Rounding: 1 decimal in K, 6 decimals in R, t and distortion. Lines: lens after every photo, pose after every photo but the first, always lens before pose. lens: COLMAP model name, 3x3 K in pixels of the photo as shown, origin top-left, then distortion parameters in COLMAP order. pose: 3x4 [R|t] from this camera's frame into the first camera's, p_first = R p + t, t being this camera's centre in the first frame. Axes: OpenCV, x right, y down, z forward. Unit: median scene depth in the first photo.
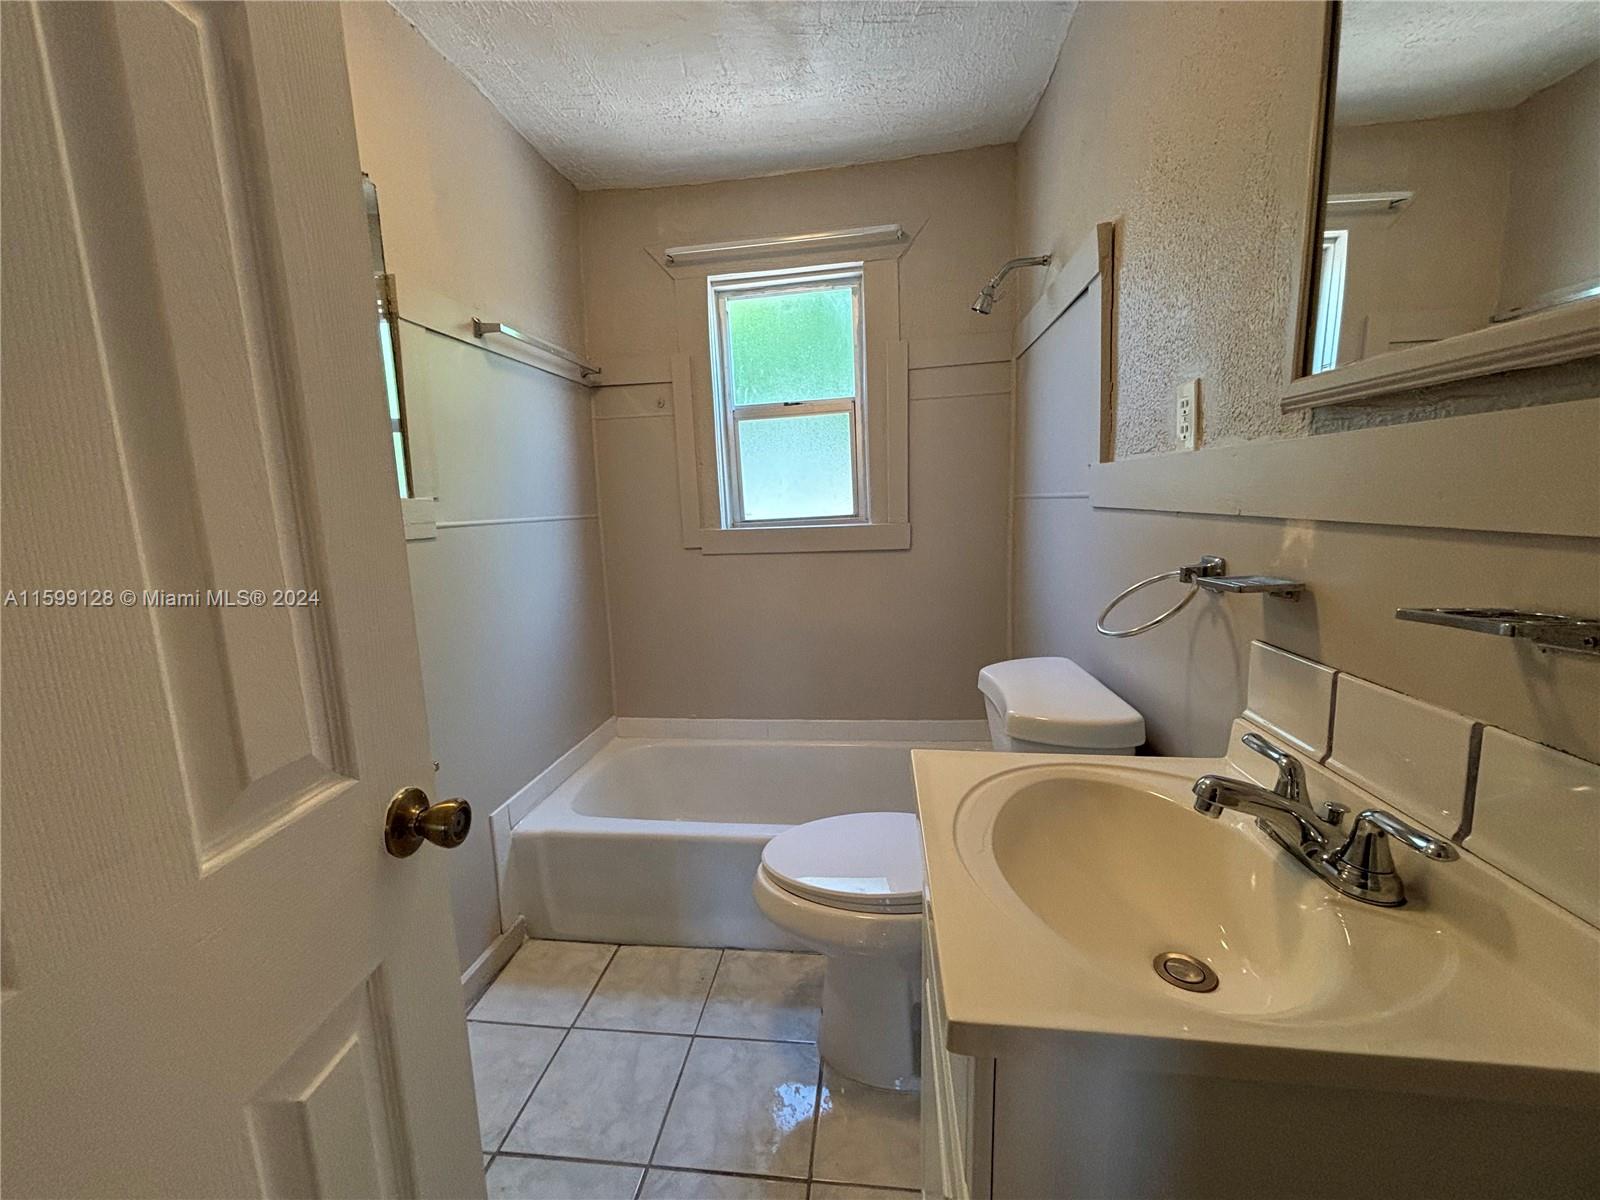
lens RADIAL K [[643.7, 0, 795.6], [0, 643.7, 596.9], [0, 0, 1]] dist [-0.000361, 0.000429]
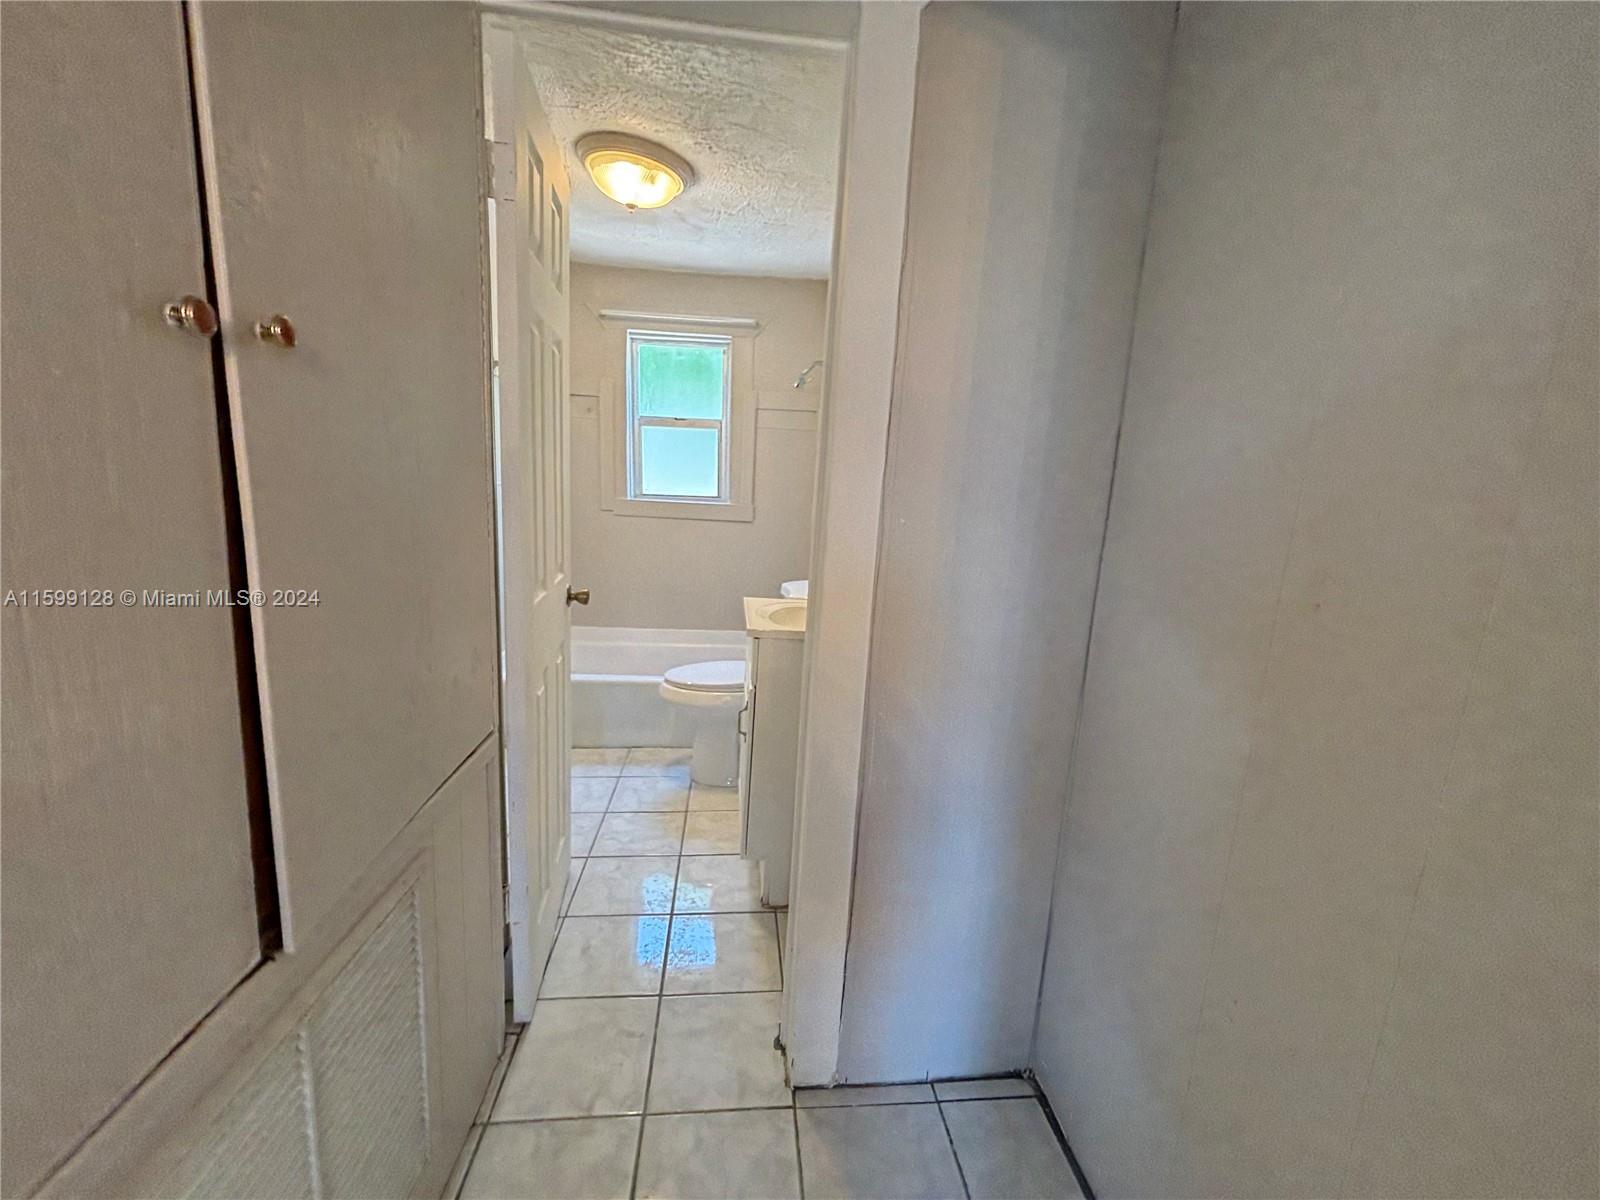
lens RADIAL K [[641.6, 0, 808.5], [0, 641.6, 594.3], [0, 0, 1]] dist [-0.070555, 0.000052]
pose [[0.967512, 0.042042, 0.249306, -0.068292], [-0.049765, 0.998454, 0.024755, 0.057223], [-0.247880, -0.036357, 0.968108, -0.534444]]
